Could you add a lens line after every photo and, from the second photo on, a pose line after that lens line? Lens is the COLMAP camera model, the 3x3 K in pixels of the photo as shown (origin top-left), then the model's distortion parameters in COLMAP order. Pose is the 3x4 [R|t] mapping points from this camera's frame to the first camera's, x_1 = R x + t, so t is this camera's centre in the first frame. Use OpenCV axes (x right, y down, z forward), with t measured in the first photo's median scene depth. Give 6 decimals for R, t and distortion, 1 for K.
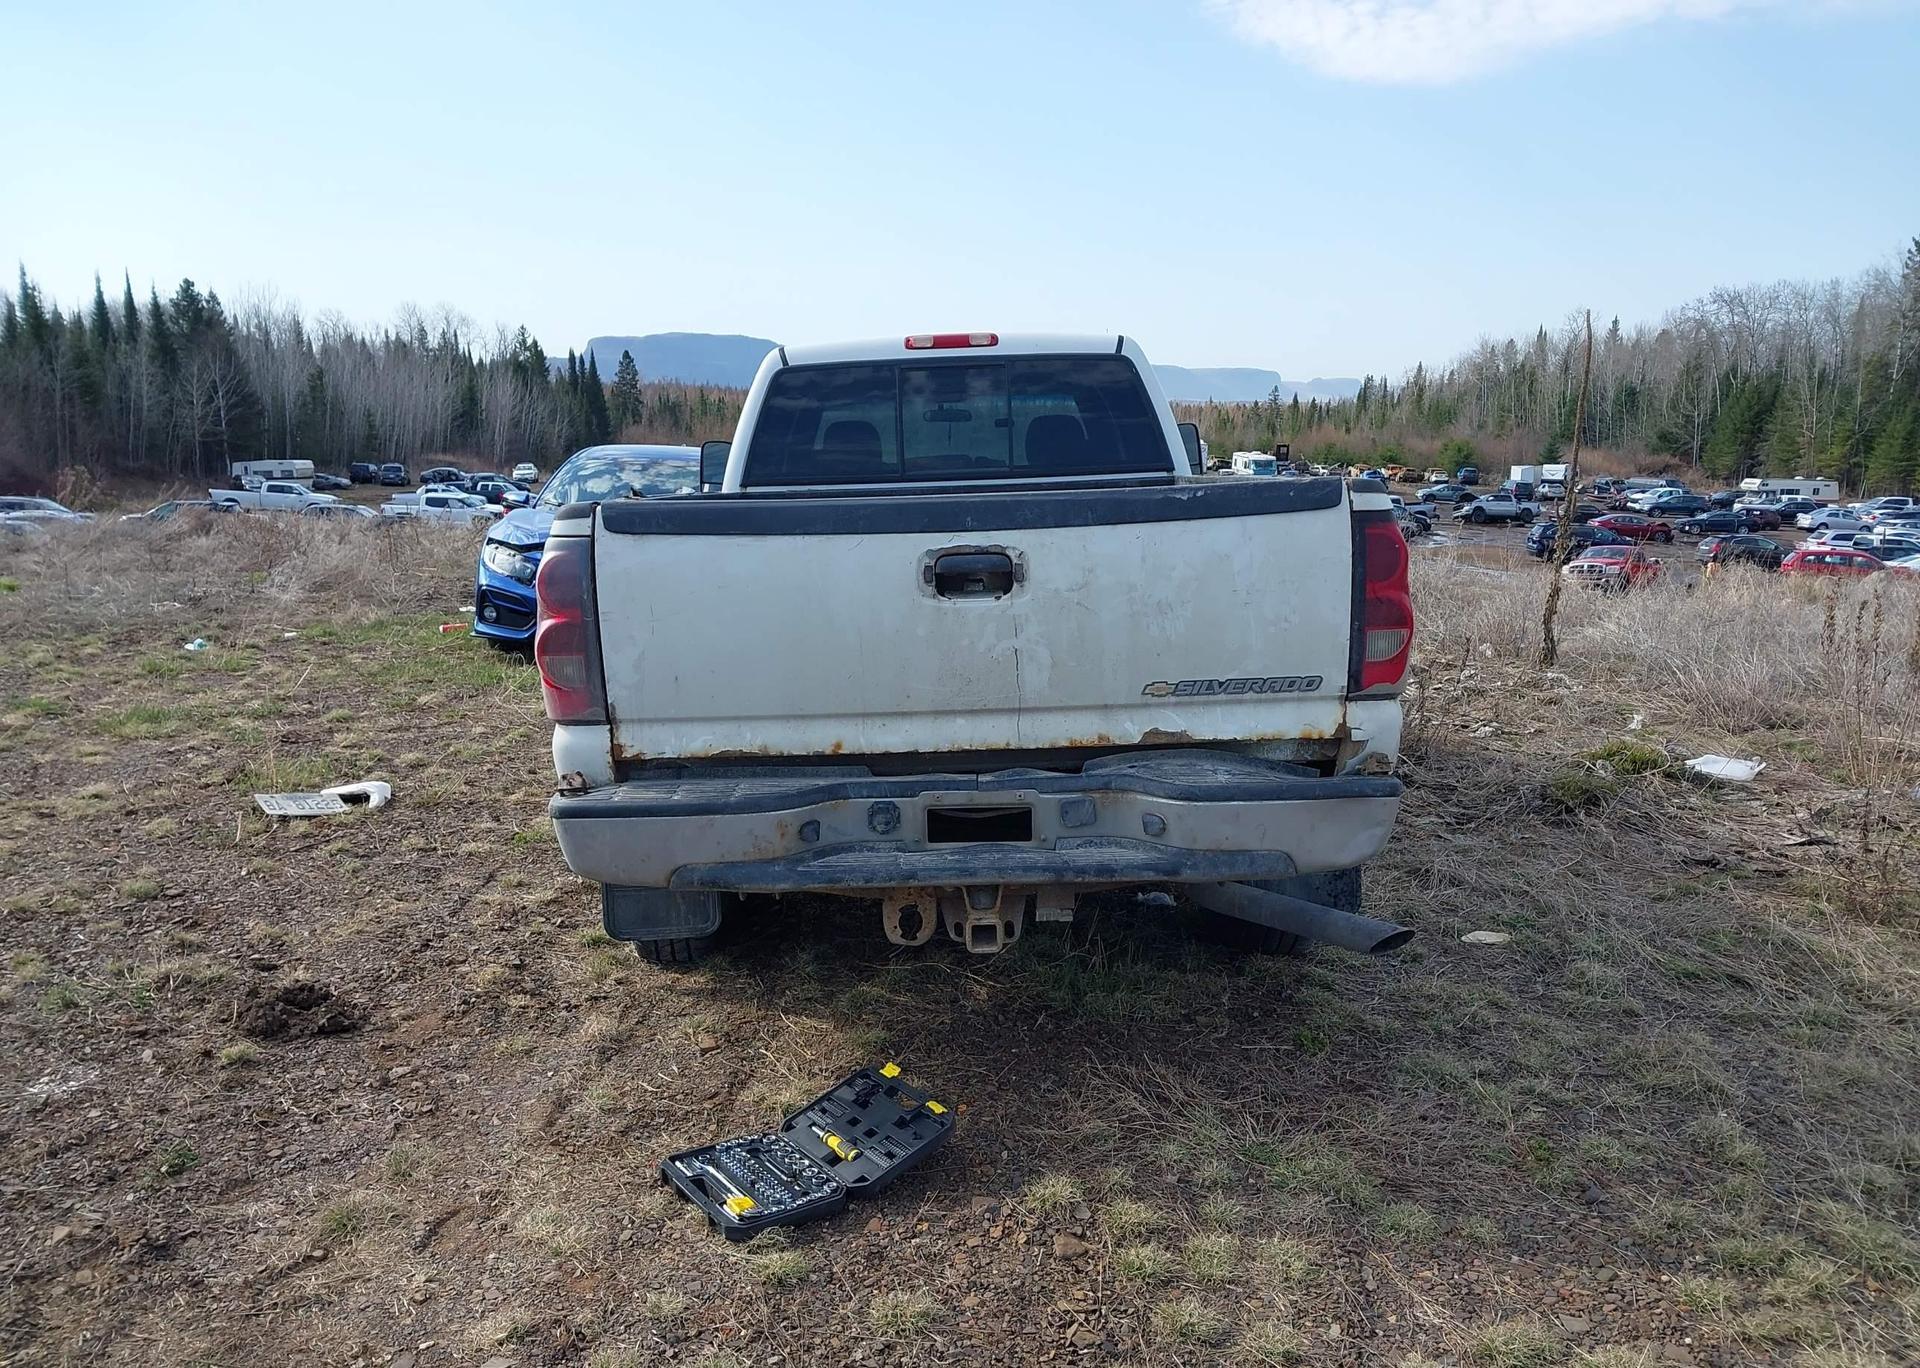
lens RADIAL K [[1511.8, 0, 960.0], [0, 1511.8, 684.0], [0, 0, 1]] dist [0.073616, -0.103817]
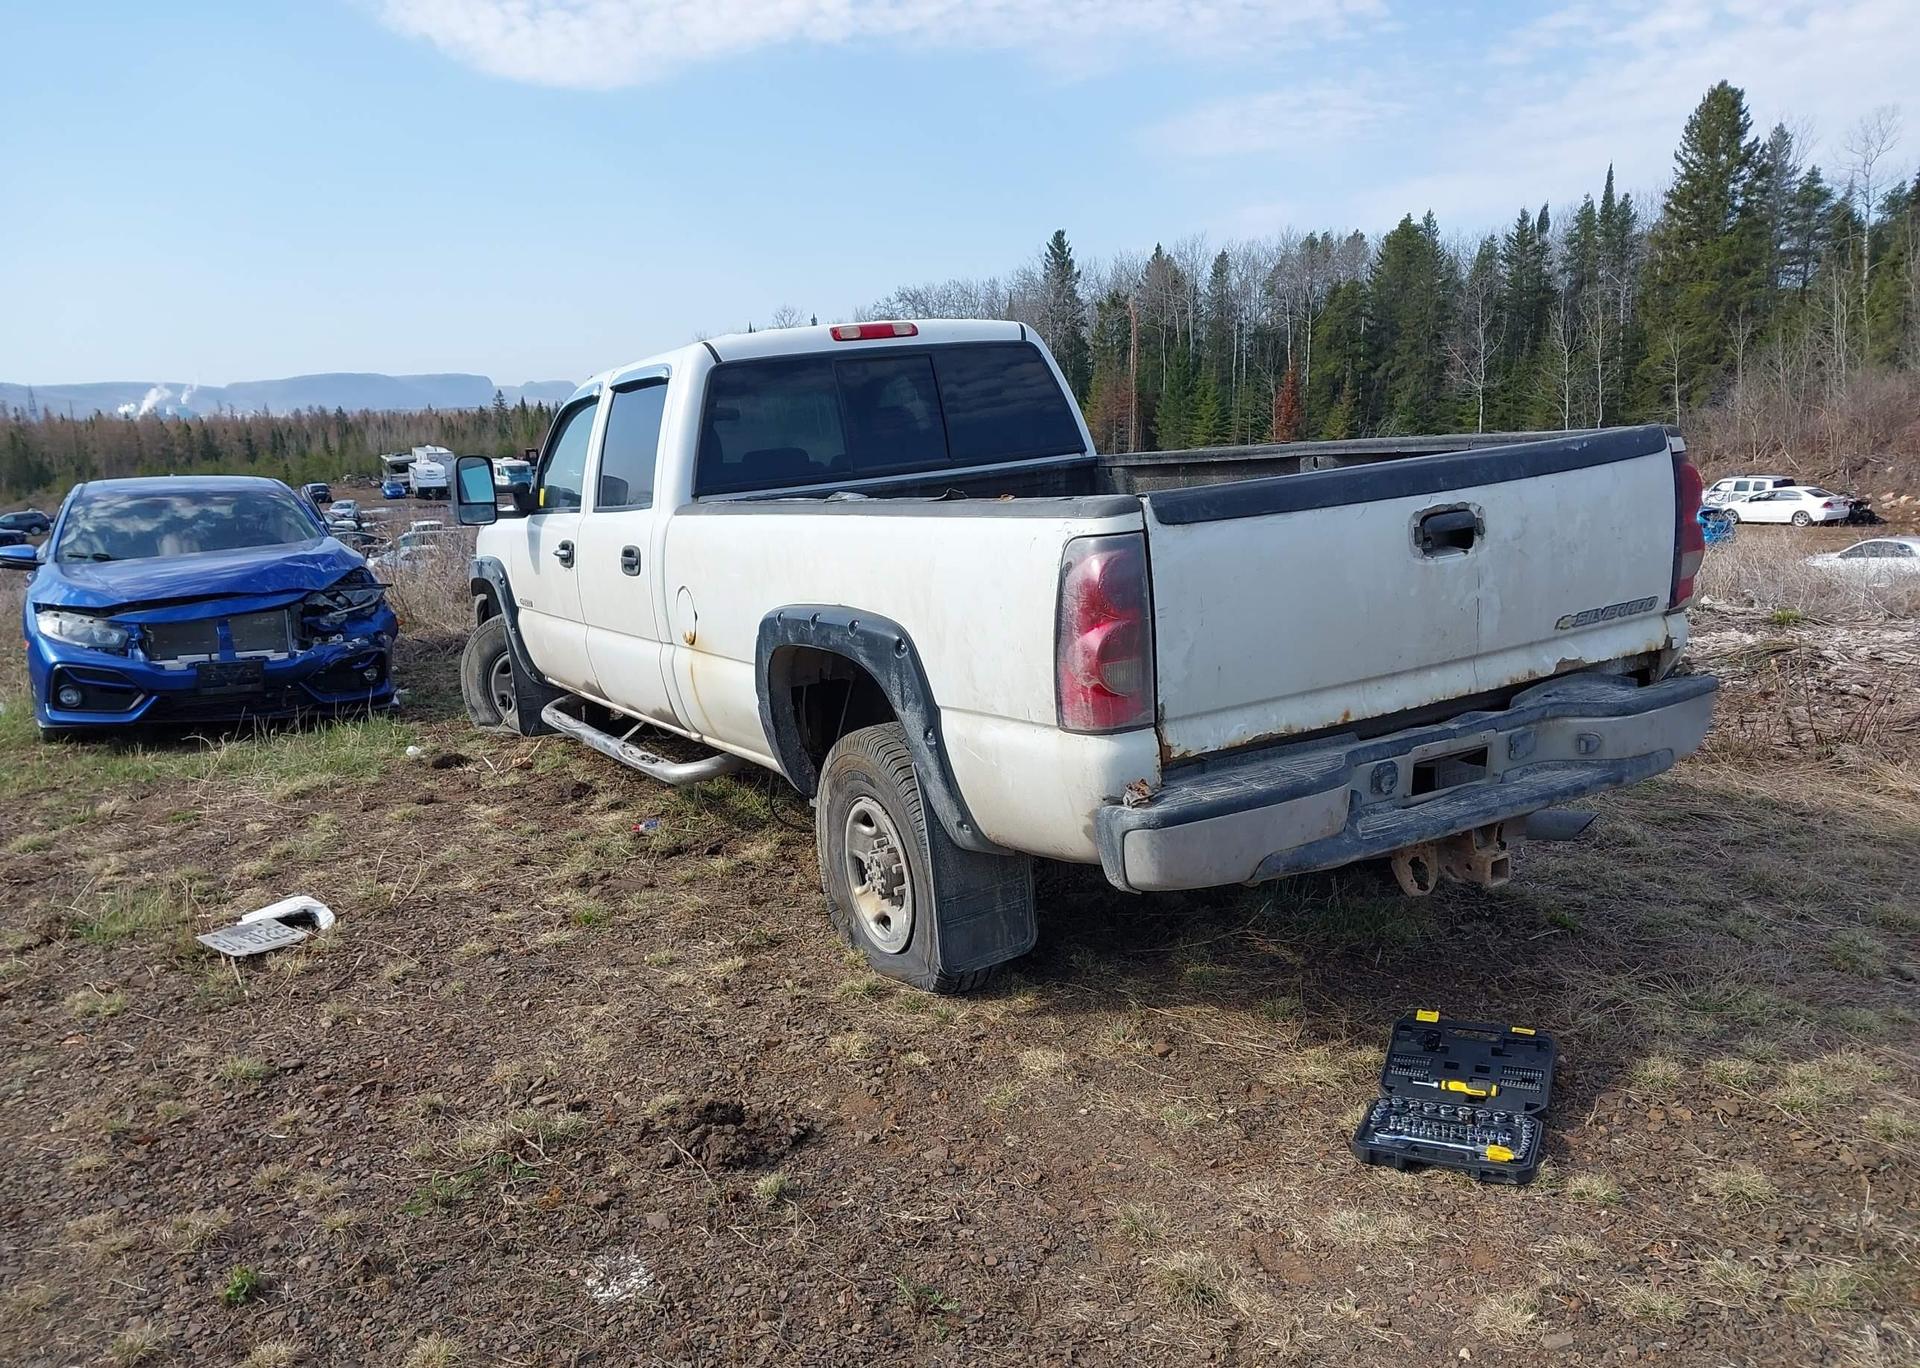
lens RADIAL K [[1522.6, 0, 962.7], [0, 1522.6, 708.6], [0, 0, 1]] dist [0.007844, -0.010643]
pose [[0.873067, -0.139421, 0.467243, -0.776058], [0.132950, 0.990008, 0.046986, -0.044784], [-0.469125, 0.021098, 0.882880, 0.220990]]
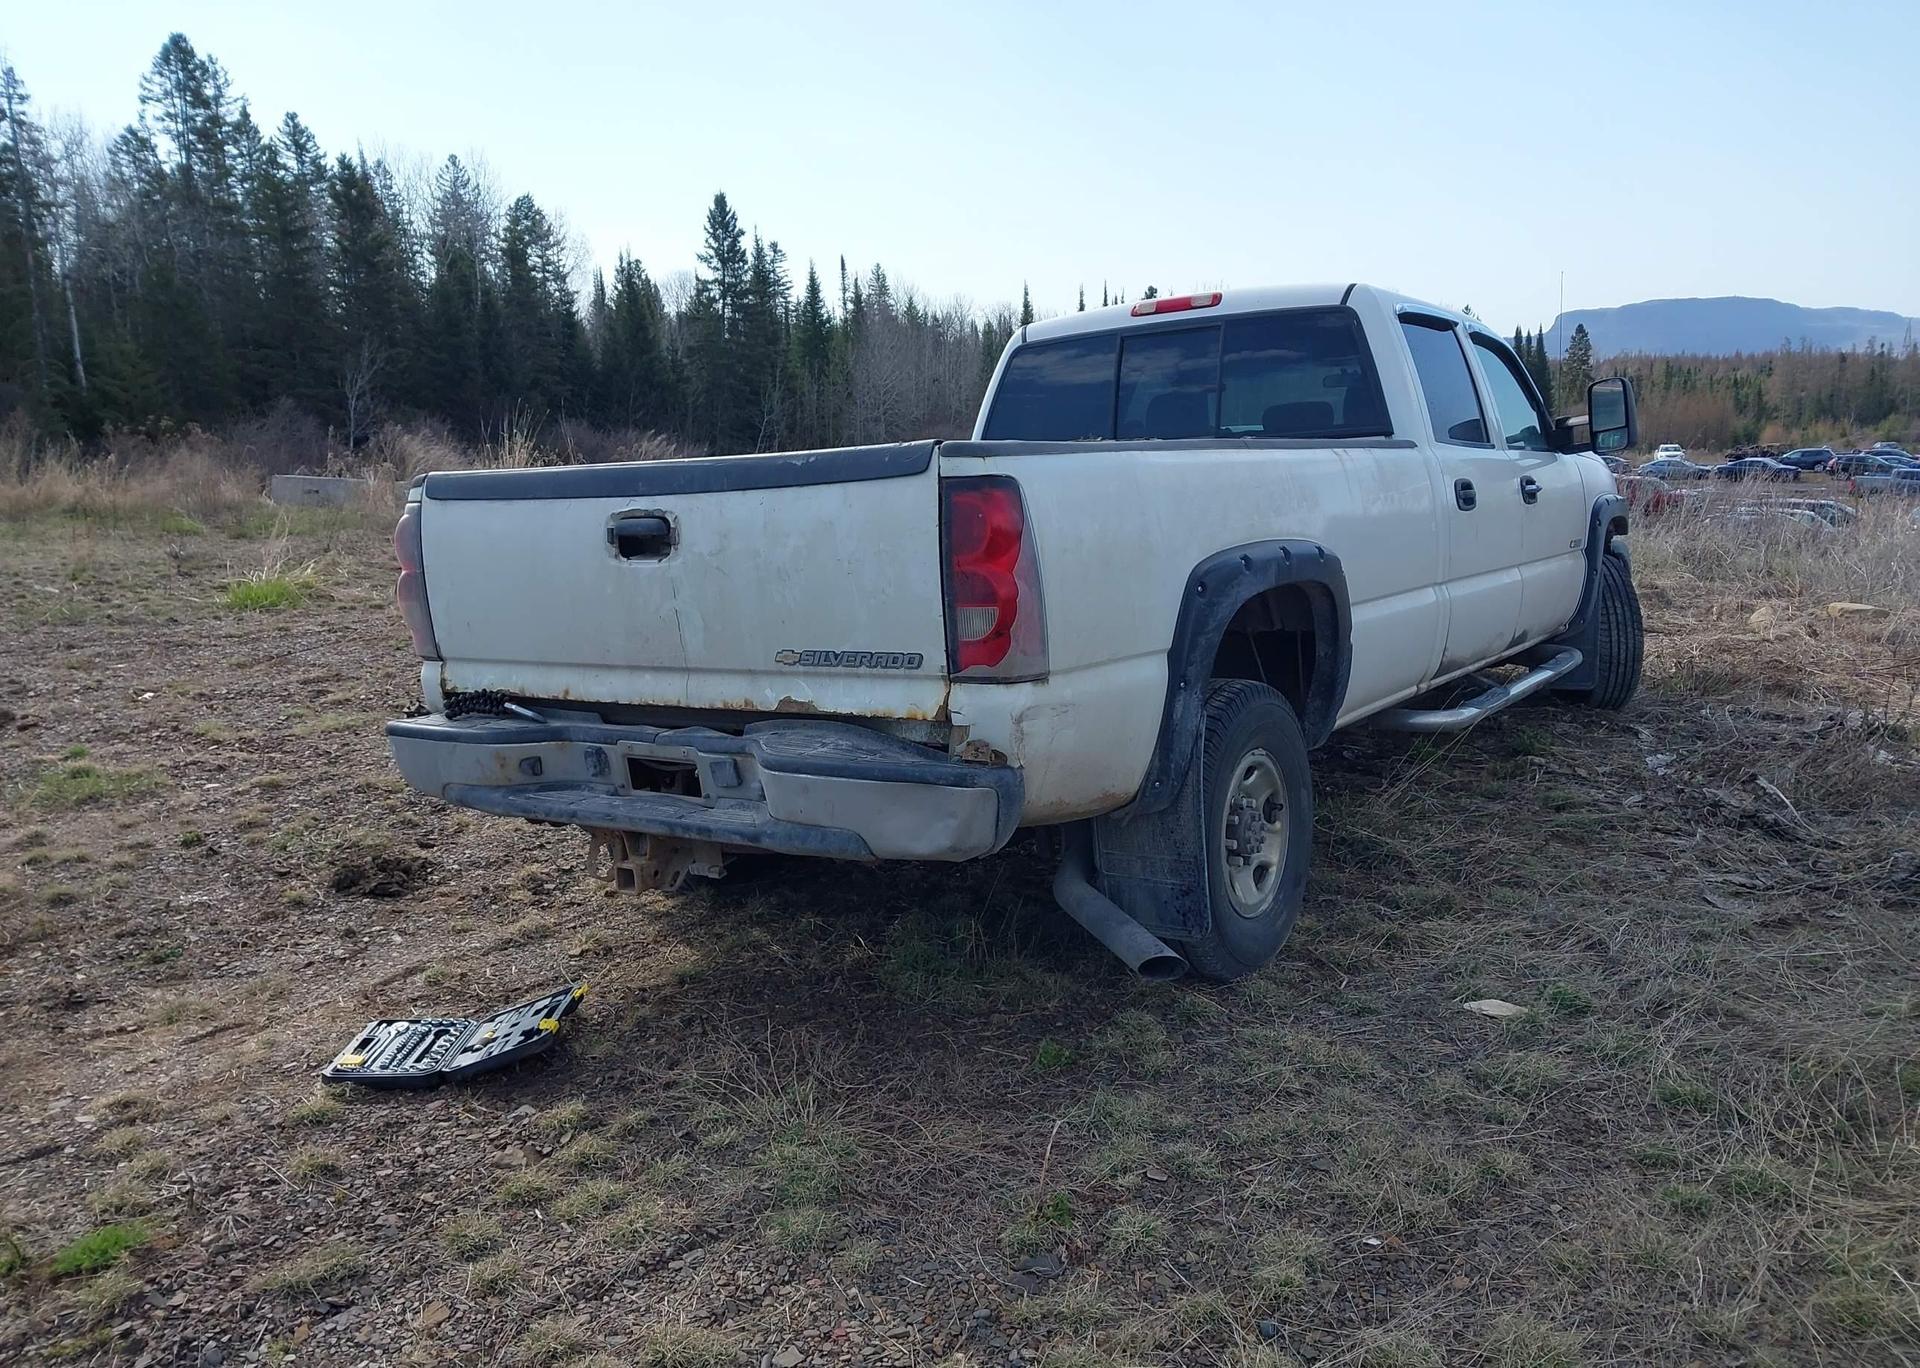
lens RADIAL K [[1531.9, 0, 984.6], [0, 1531.9, 704.7], [0, 0, 1]] dist [0.119442, -0.215683]
pose [[0.831225, 0.073648, -0.551036, 0.786585], [-0.062379, 0.997283, 0.039195, -0.012892], [0.552425, 0.001793, 0.833561, 0.231145]]
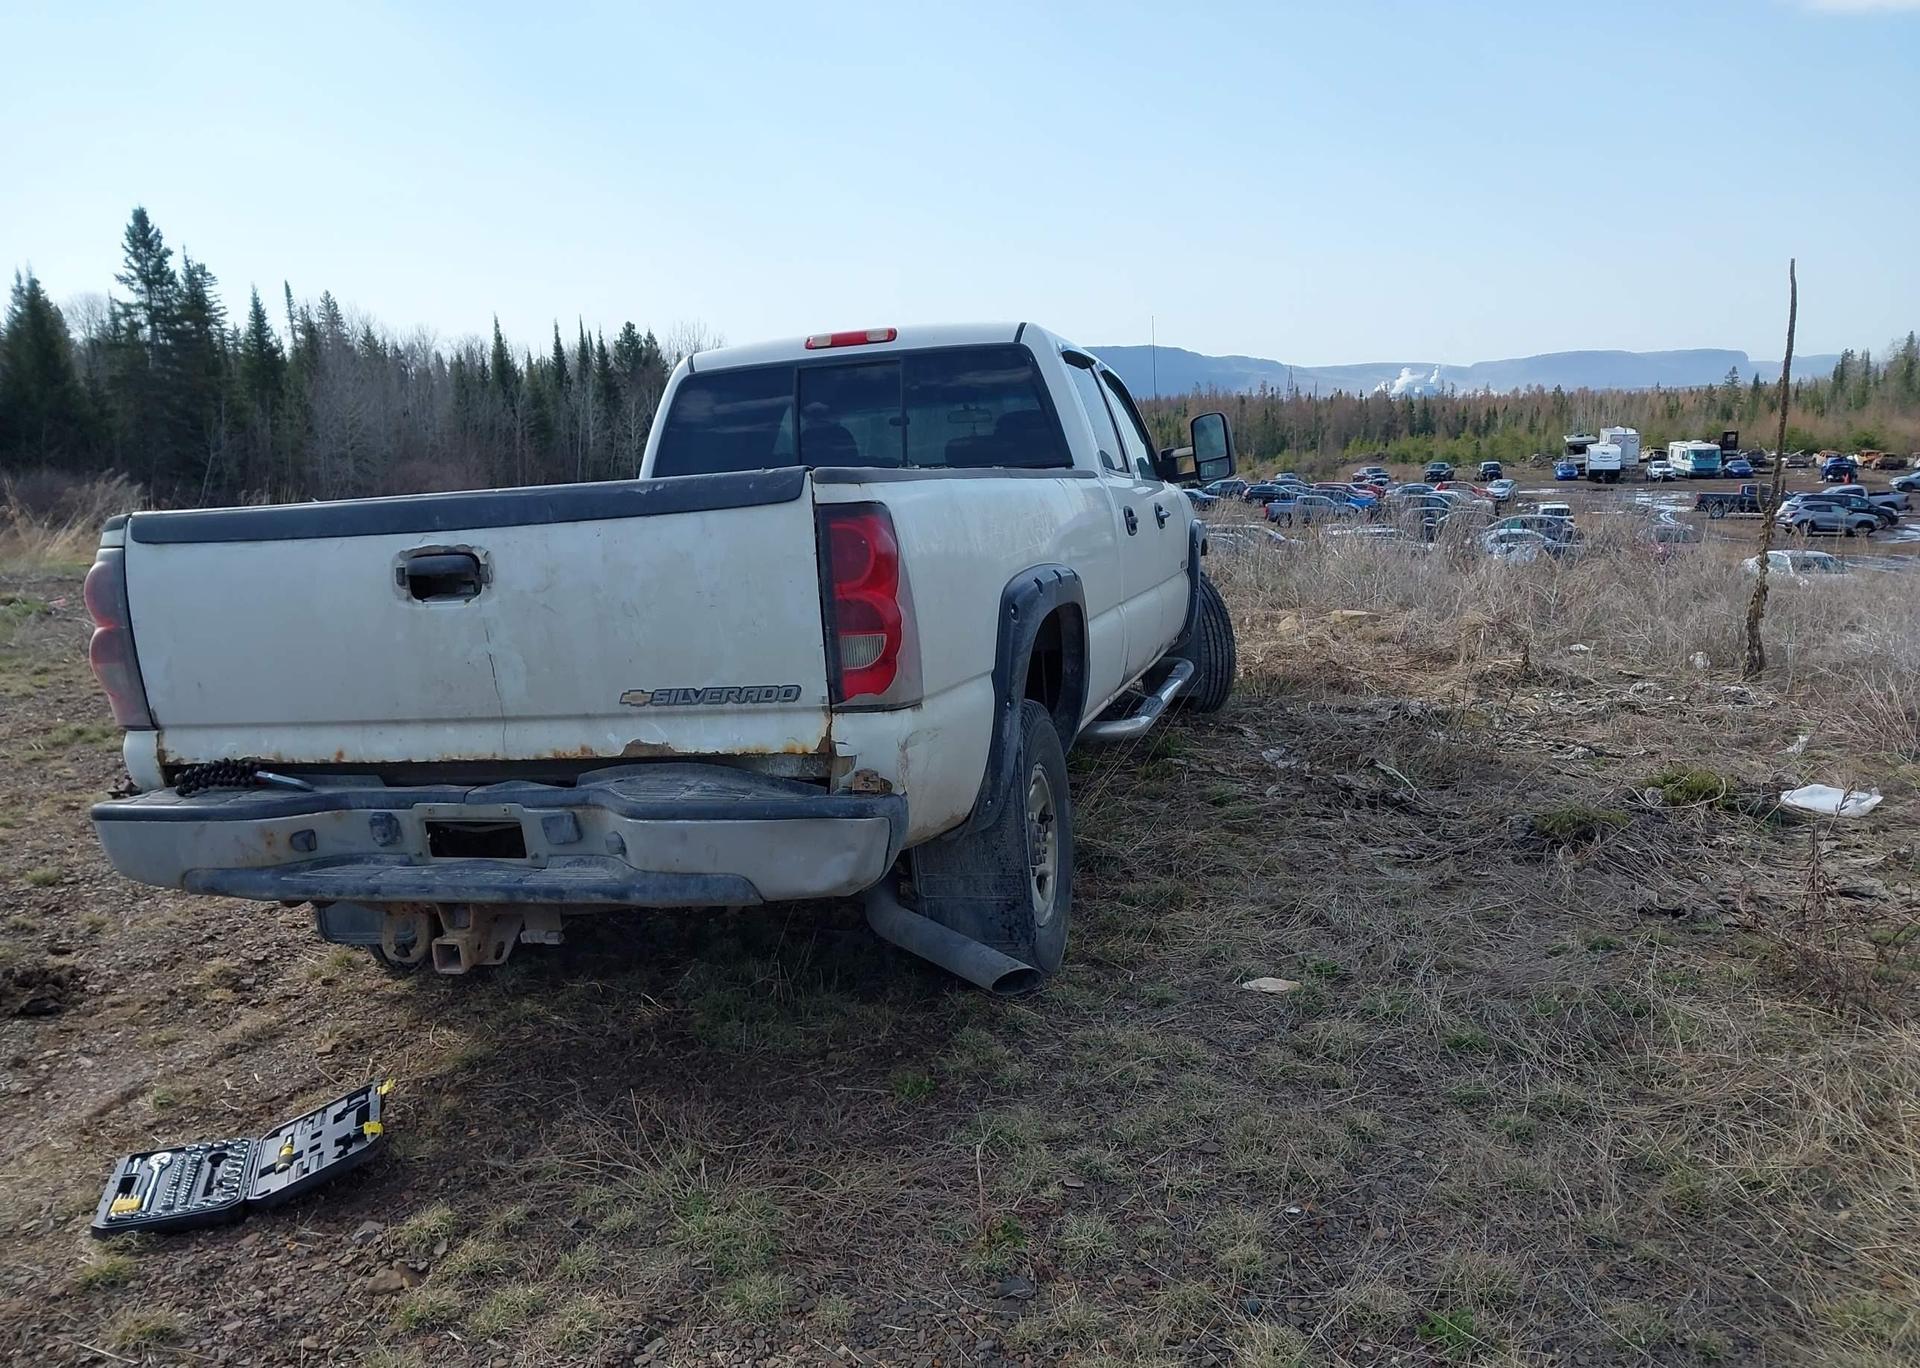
lens RADIAL K [[1526.3, 0, 975.0], [0, 1526.3, 708.3], [0, 0, 1]] dist [0.077670, -0.102544]
pose [[0.965977, 0.007196, -0.258527, 0.569580], [-0.005259, 0.999953, 0.008181, 0.000869], [0.258573, -0.006543, 0.965969, 0.144349]]
